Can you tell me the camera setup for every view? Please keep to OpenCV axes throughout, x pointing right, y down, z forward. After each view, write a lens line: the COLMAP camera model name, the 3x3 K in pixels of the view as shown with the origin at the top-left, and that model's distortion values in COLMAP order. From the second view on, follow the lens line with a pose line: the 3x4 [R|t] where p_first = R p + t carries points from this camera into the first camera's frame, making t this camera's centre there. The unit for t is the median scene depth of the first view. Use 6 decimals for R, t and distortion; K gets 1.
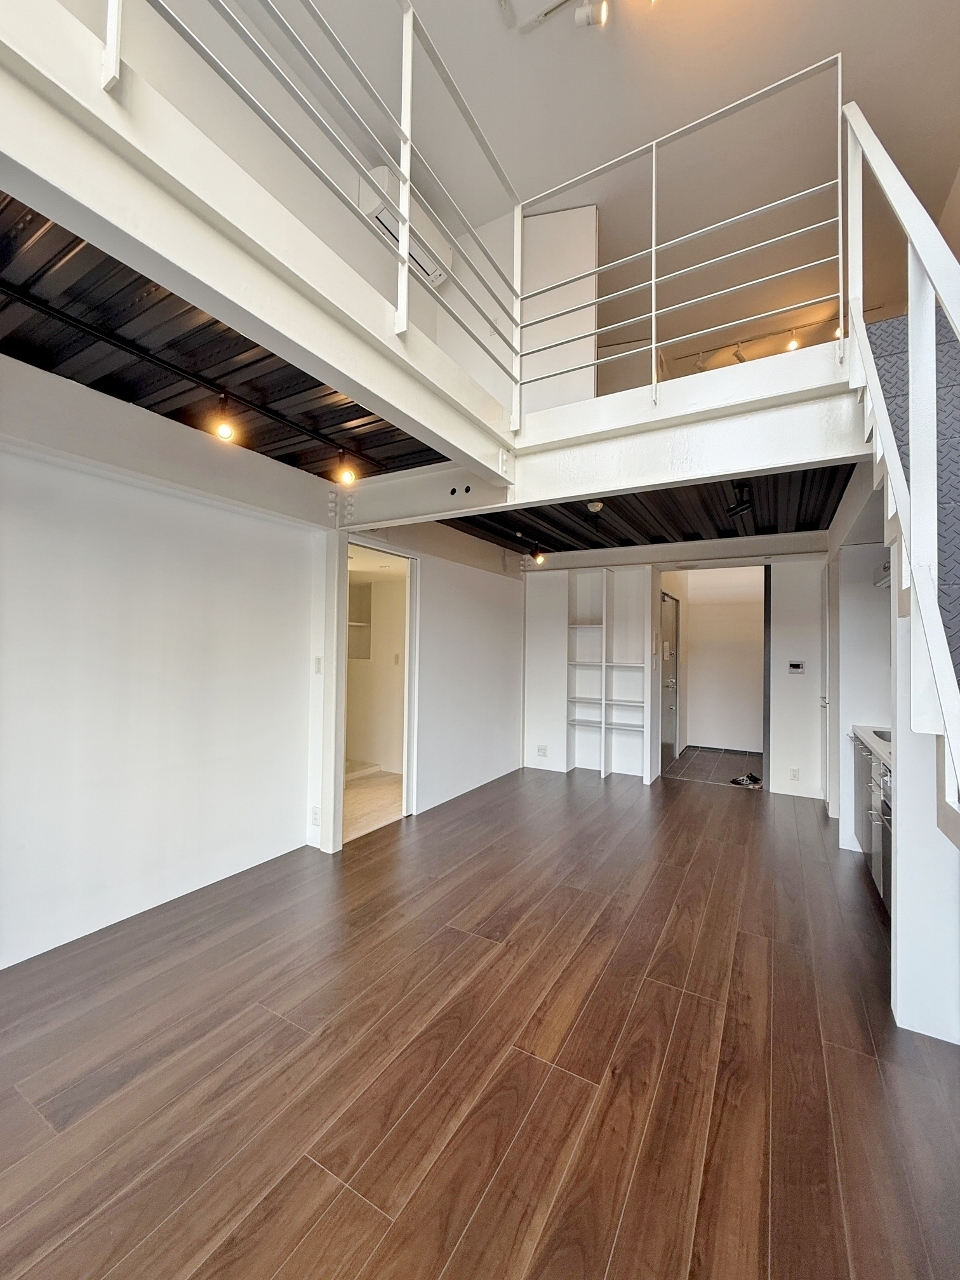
lens RADIAL K [[510.0, 0, 477.5], [0, 510.0, 637.2], [0, 0, 1]] dist [-0.003063, 0.000212]
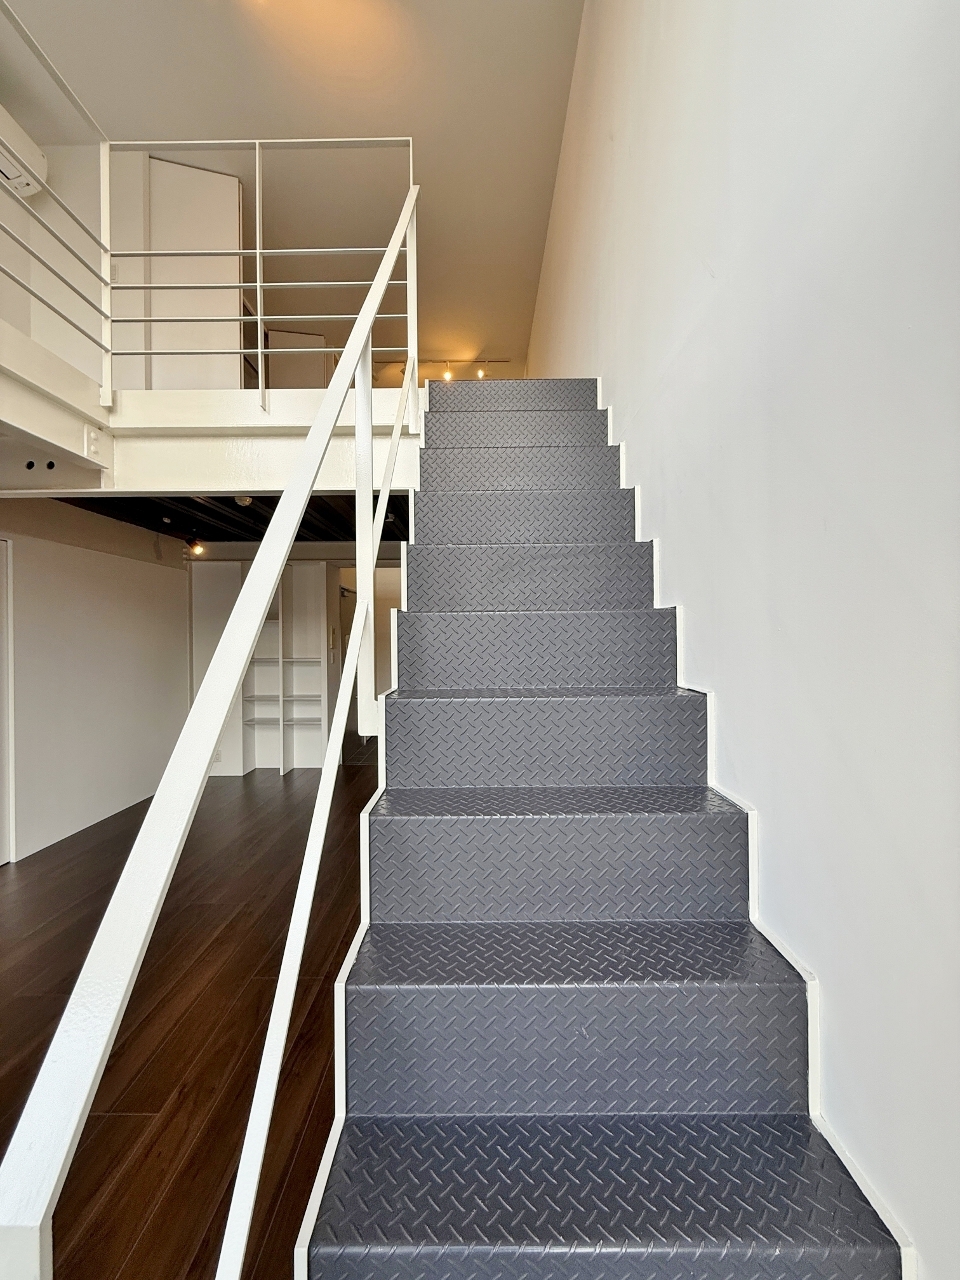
lens RADIAL K [[510.0, 0, 482.5], [0, 510.0, 637.5], [0, 0, 1]] dist [-0.003063, 0.000212]
pose [[0.863795, -0.022460, 0.503342, 0.180011], [0.008925, 0.999531, 0.029285, -0.031506], [-0.503764, -0.020804, 0.863591, -0.079449]]
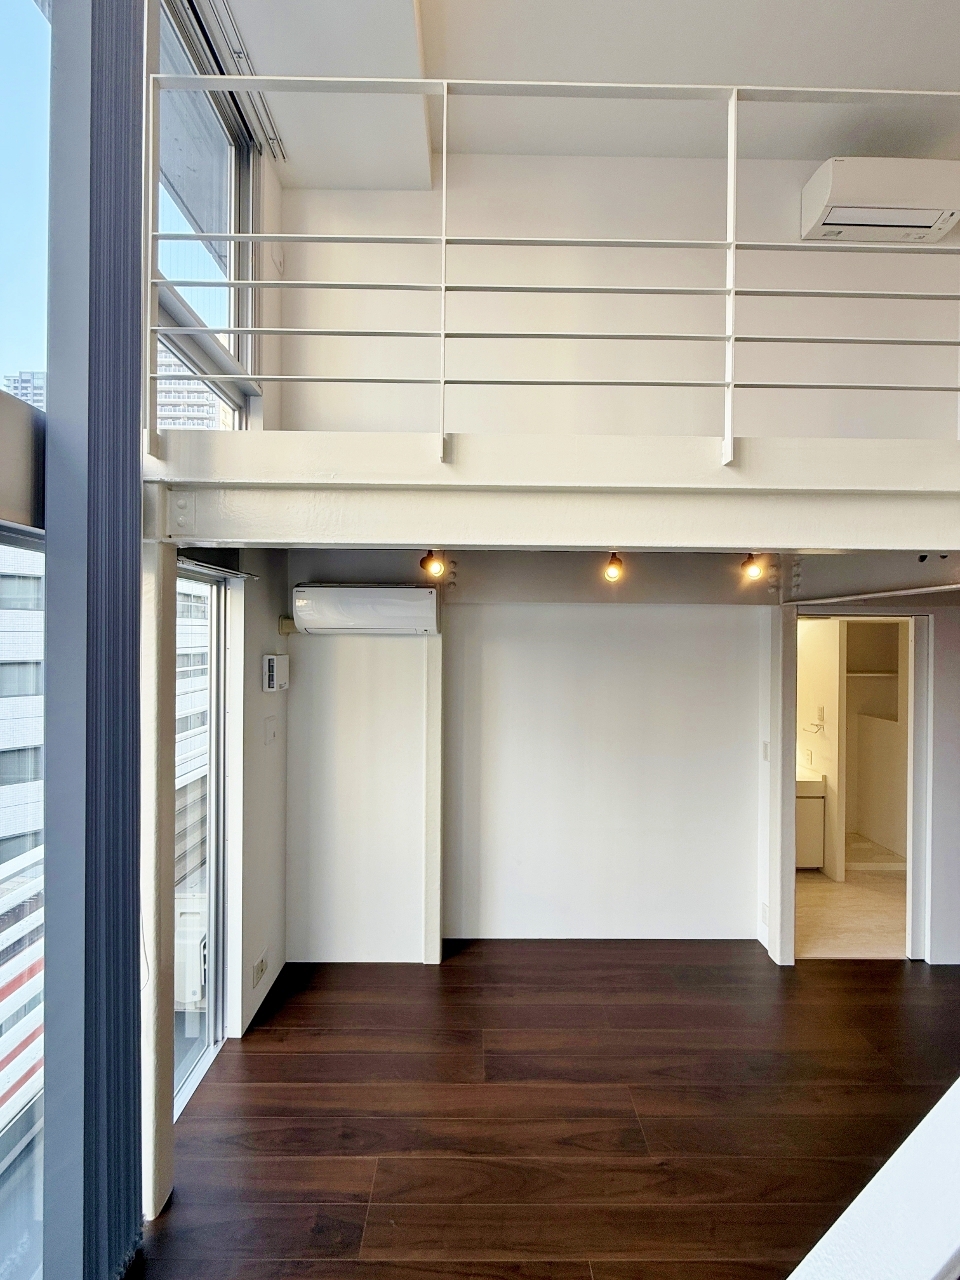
lens RADIAL K [[510.0, 0, 479.7], [0, 510.0, 632.5], [0, 0, 1]] dist [-0.003063, 0.000212]
pose [[0.509954, -0.013567, -0.860095, 0.280118], [0.018770, 0.999813, -0.004642, -0.211223], [0.859997, -0.013777, 0.510113, 0.110147]]
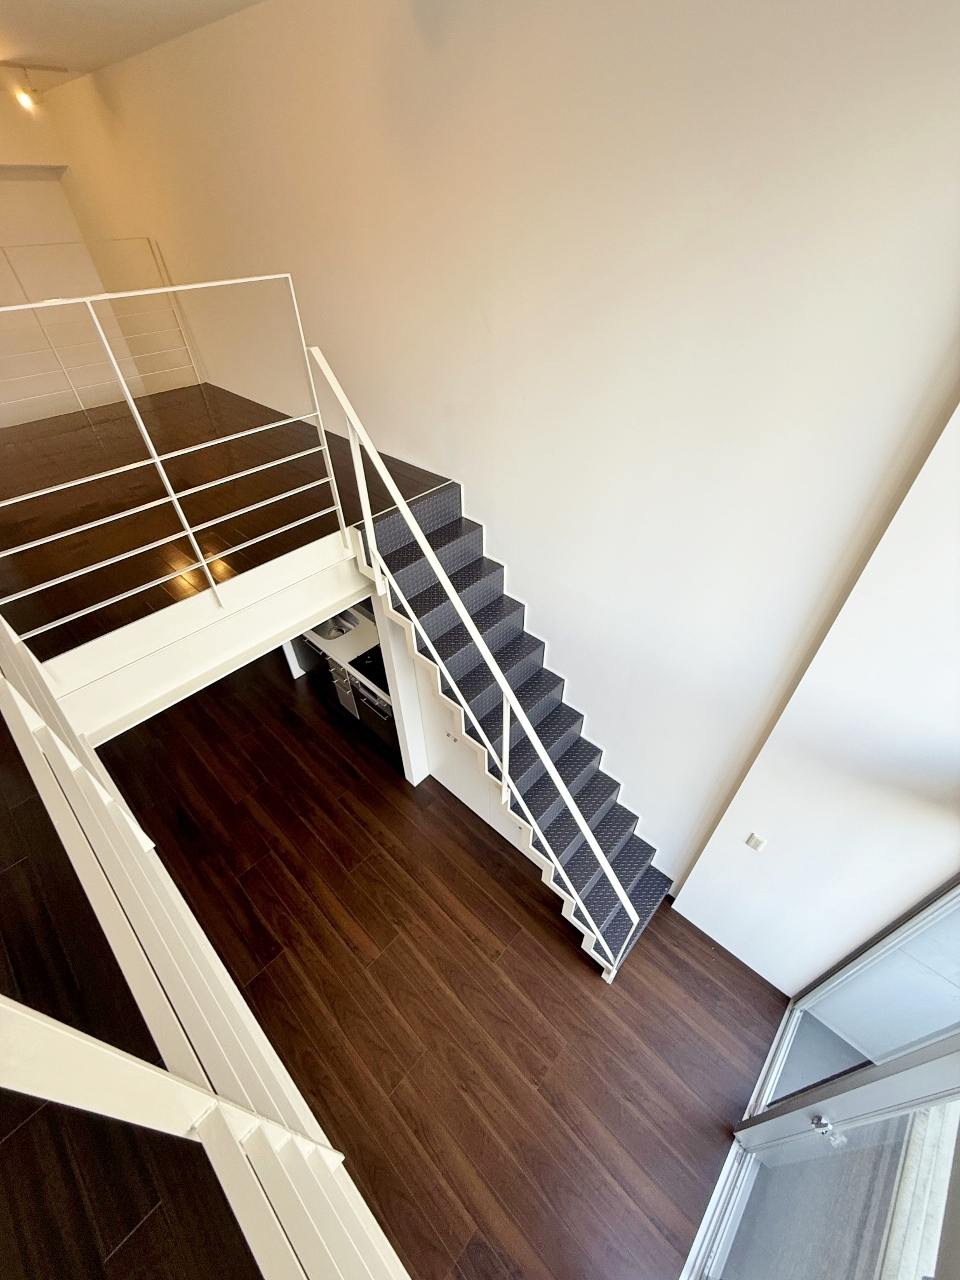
lens RADIAL K [[510.0, 0, 477.8], [0, 510.0, 639.7], [0, 0, 1]] dist [-0.003063, 0.000212]
pose [[0.221125, -0.658745, 0.719138, -0.267380], [0.002482, 0.737769, 0.675049, -0.950012], [-0.975242, -0.147485, 0.164774, 0.284742]]
